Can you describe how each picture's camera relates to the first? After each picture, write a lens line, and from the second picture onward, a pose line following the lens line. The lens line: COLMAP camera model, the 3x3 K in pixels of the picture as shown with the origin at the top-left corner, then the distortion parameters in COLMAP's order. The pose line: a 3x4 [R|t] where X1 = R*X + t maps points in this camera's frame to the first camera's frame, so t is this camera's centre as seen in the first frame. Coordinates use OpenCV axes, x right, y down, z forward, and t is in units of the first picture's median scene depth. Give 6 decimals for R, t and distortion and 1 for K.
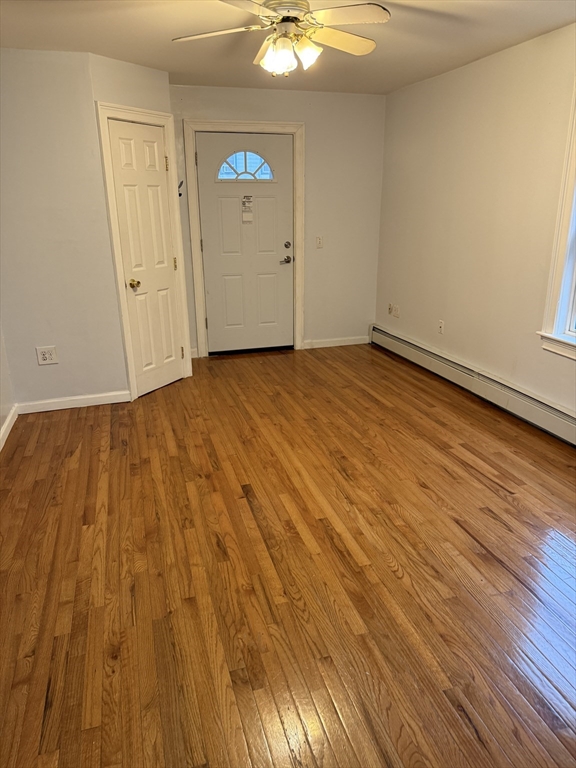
lens RADIAL K [[537.2, 0, 279.6], [0, 537.2, 383.6], [0, 0, 1]] dist [0.007990, -0.008616]
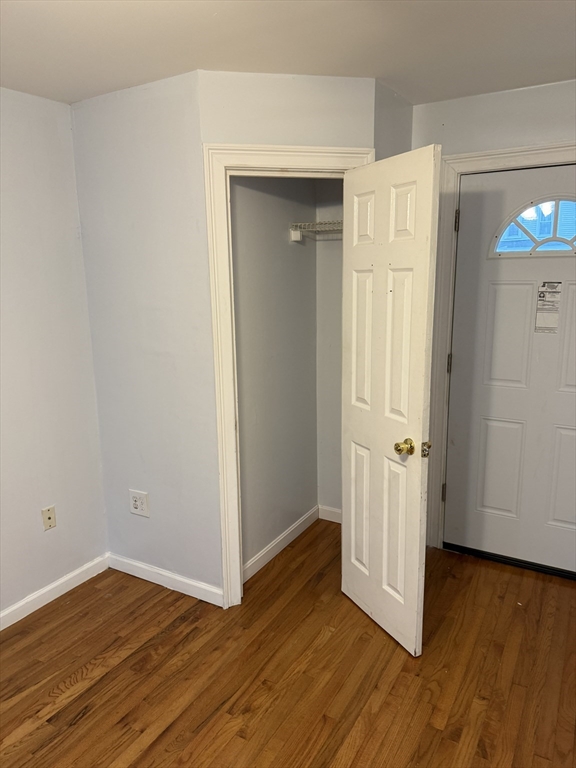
lens RADIAL K [[537.2, 0, 279.6], [0, 537.2, 383.6], [0, 0, 1]] dist [0.007990, -0.008616]
pose [[0.688142, 0.131237, -0.713609, 0.174194], [-0.224819, 0.973670, -0.037732, -0.209514], [0.689867, 0.186397, 0.699528, 0.568241]]
